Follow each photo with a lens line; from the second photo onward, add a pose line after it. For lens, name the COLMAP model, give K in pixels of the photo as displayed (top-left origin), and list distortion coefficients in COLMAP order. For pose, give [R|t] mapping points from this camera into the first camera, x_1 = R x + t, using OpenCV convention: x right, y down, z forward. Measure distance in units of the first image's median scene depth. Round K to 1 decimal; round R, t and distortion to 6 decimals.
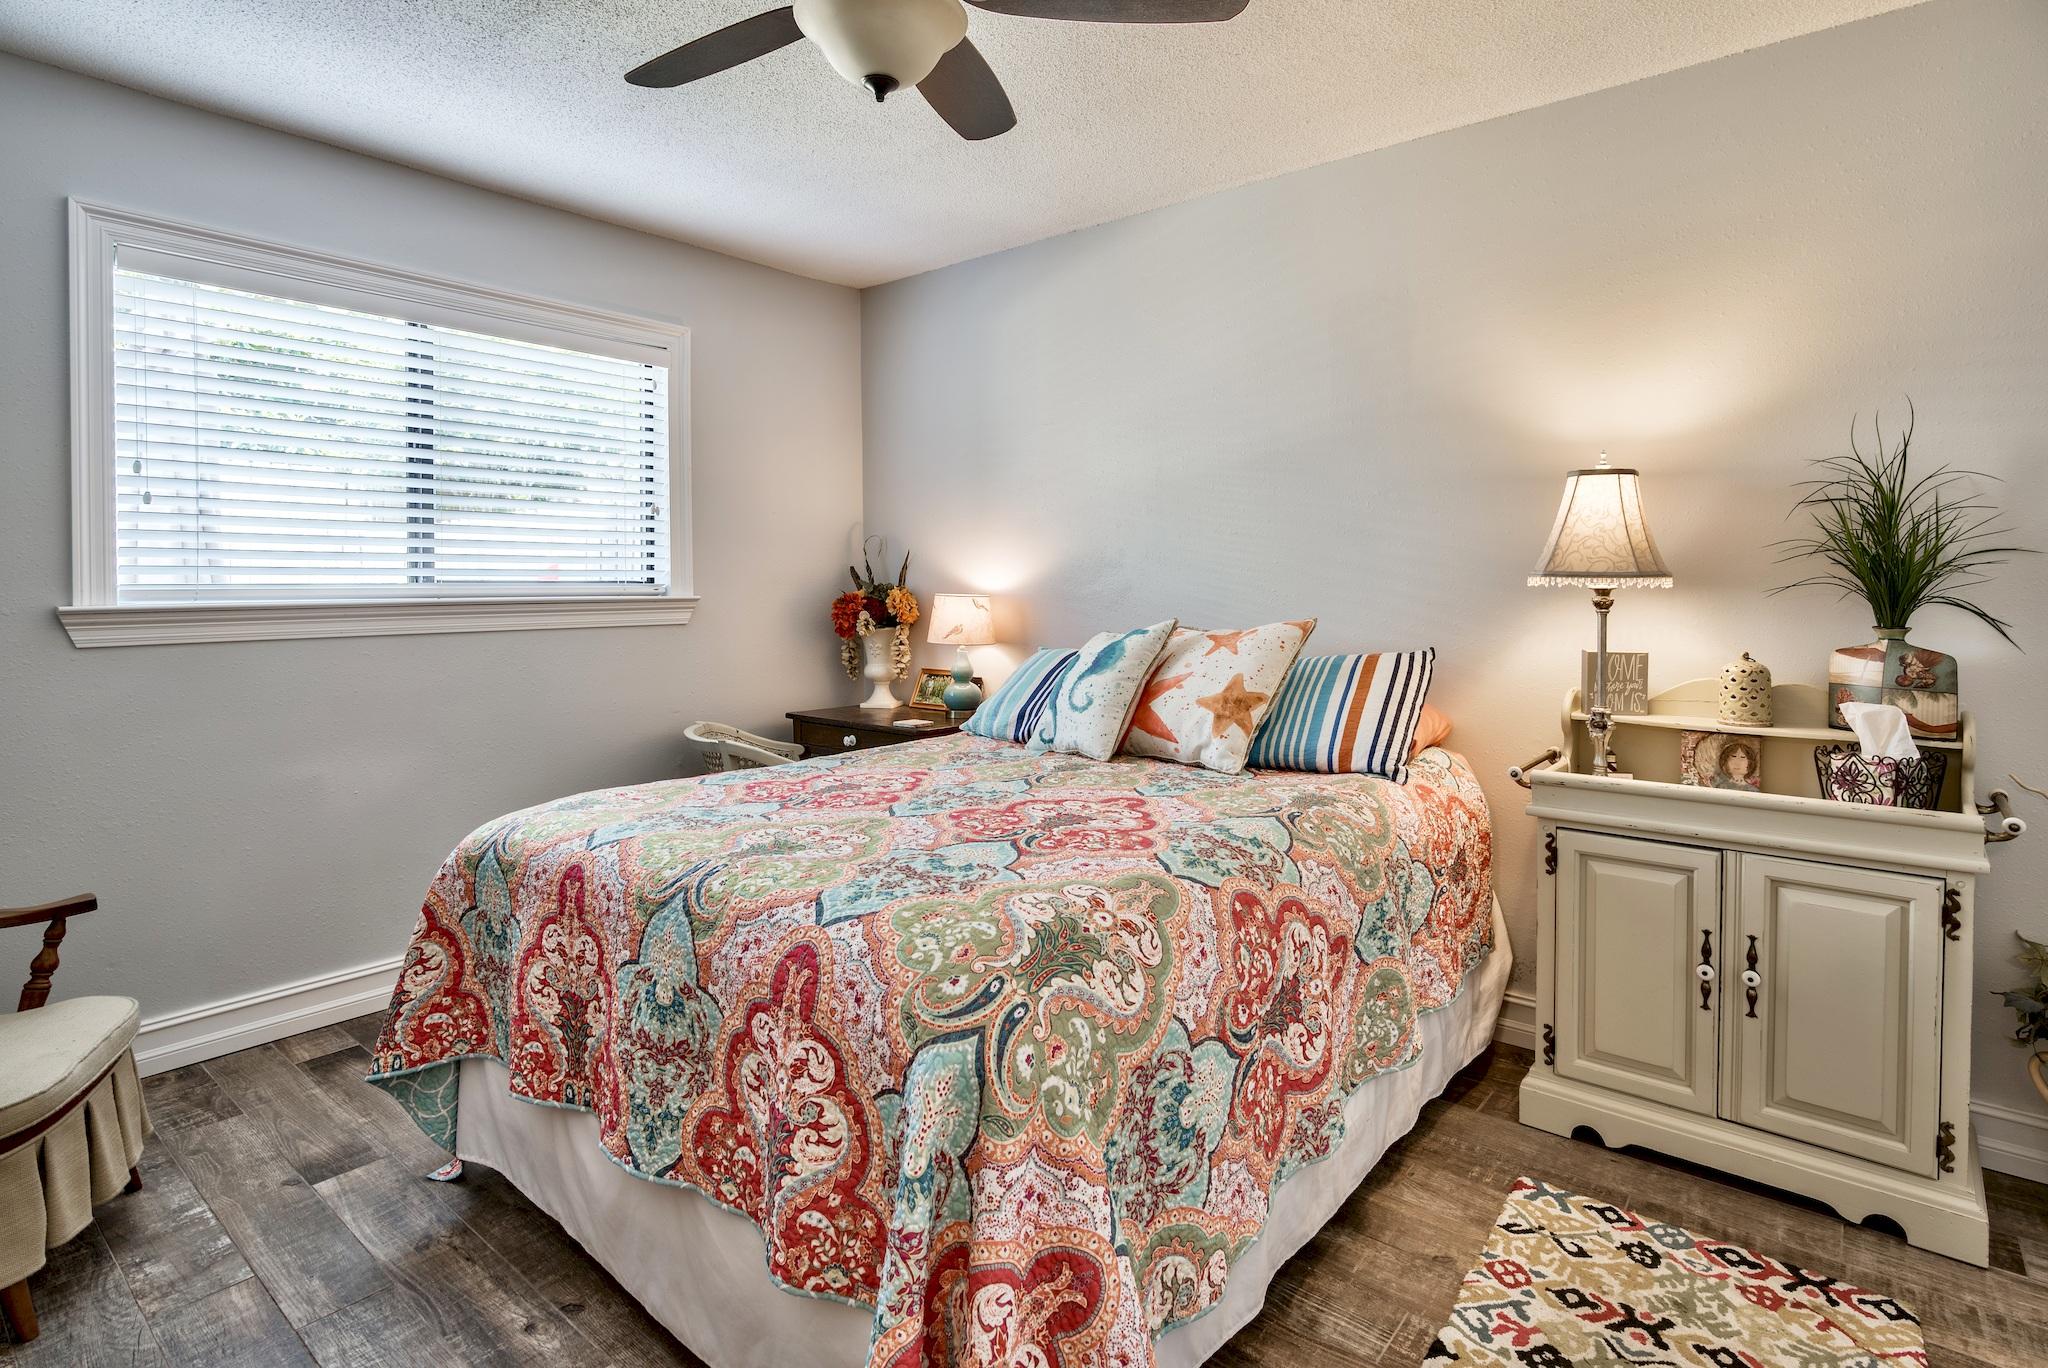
lens RADIAL K [[1011.9, 0, 1022.0], [0, 1011.9, 606.6], [0, 0, 1]] dist [-0.014223, 0.001375]
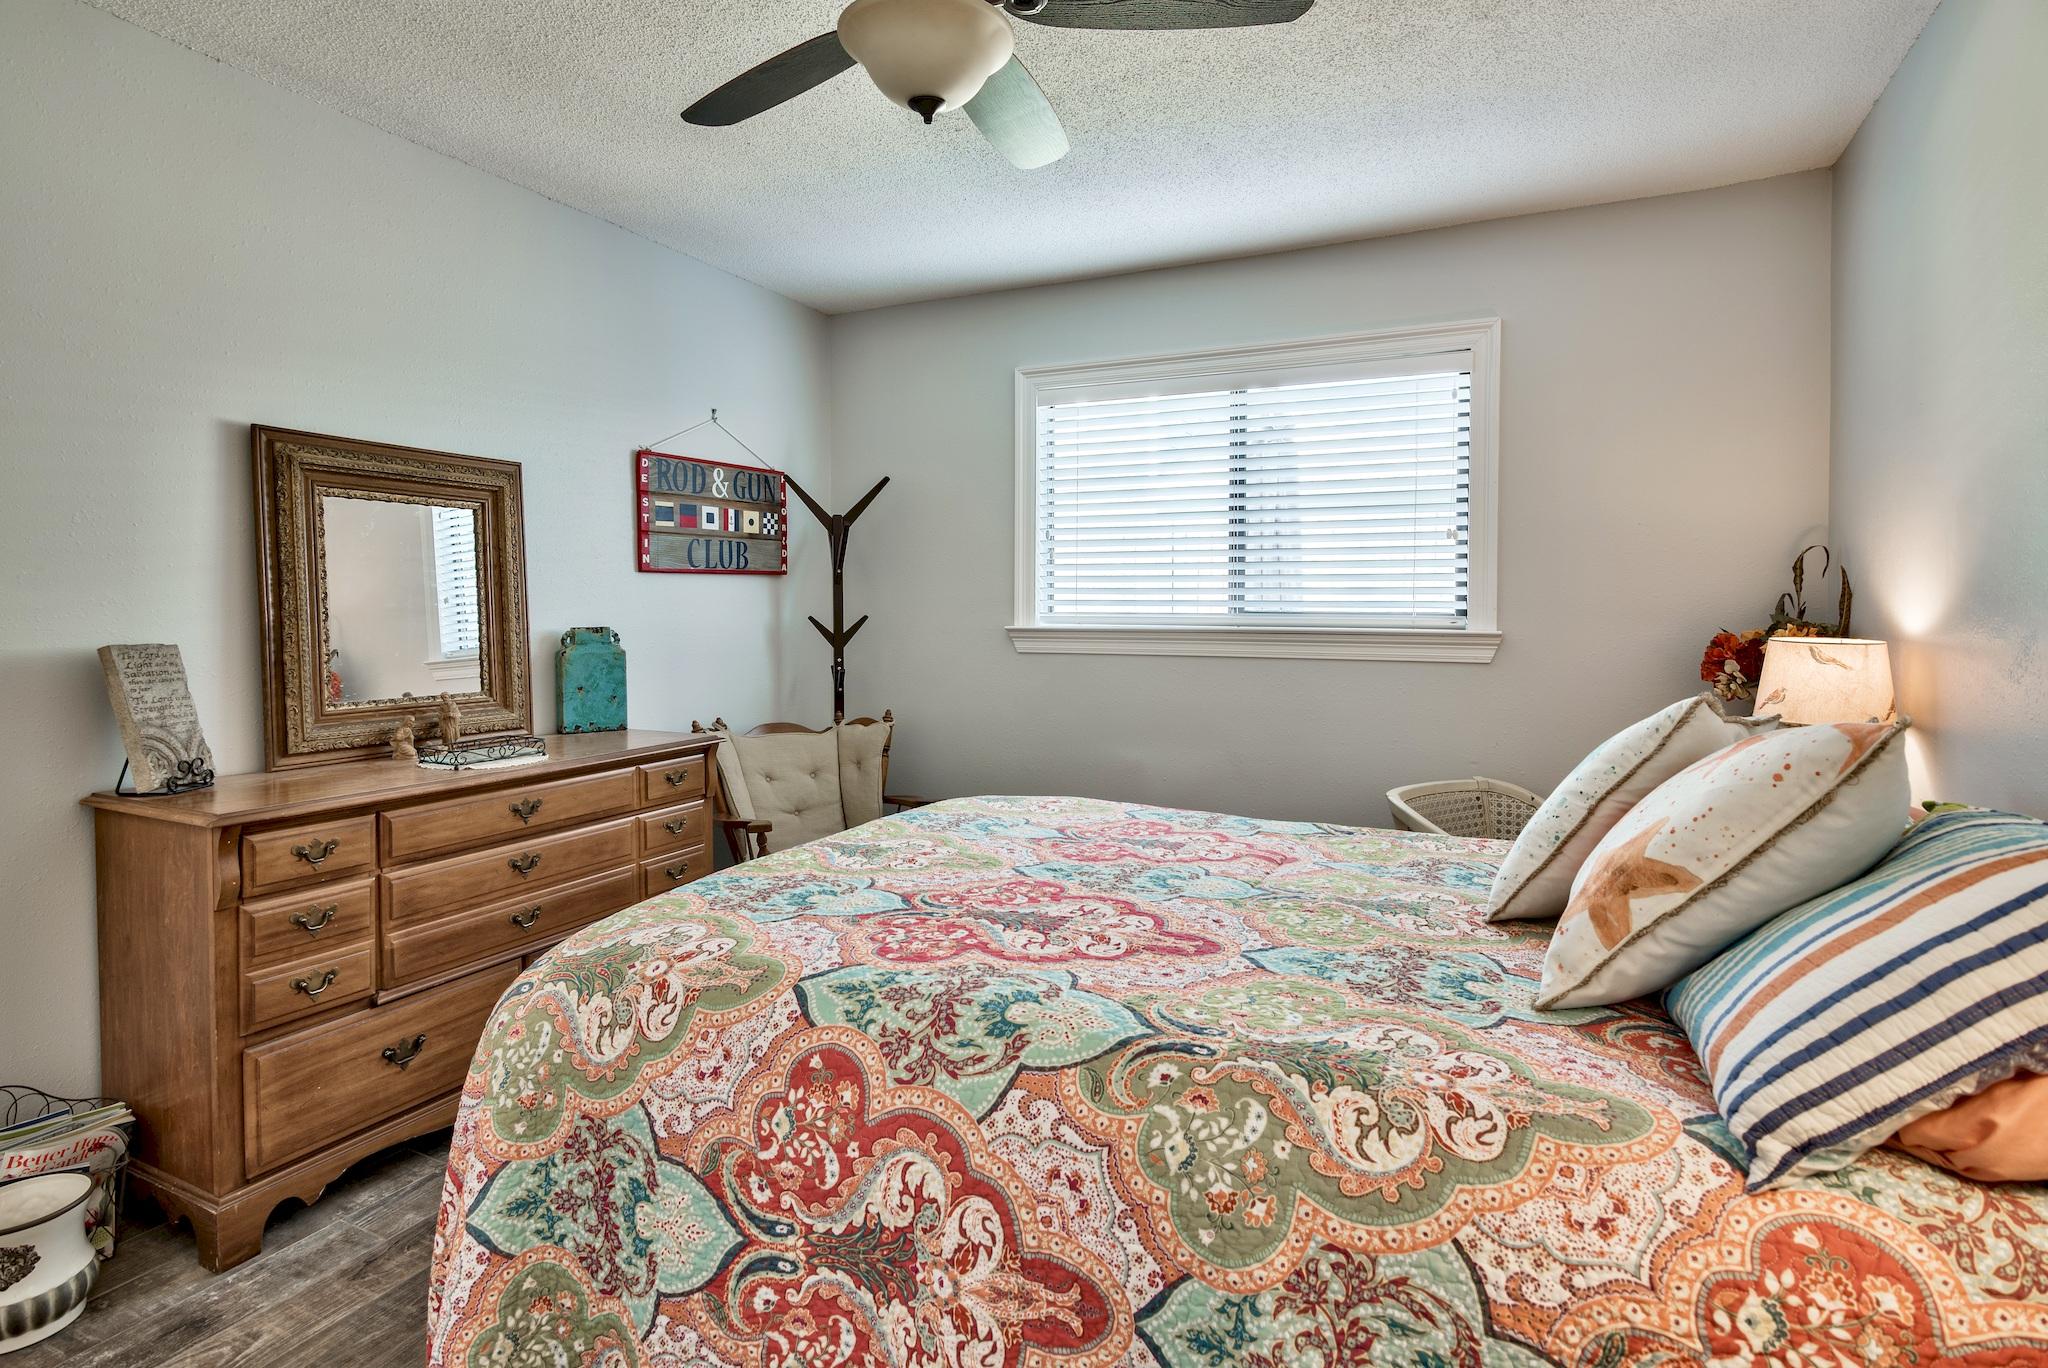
lens RADIAL K [[1011.9, 0, 1051.9], [0, 1011.9, 644.3], [0, 0, 1]] dist [-0.014223, 0.001375]
pose [[0.264044, 0.036439, -0.963822, 0.853231], [-0.029842, 0.999116, 0.029598, -0.027960], [0.964049, 0.020947, 0.264899, 0.866824]]
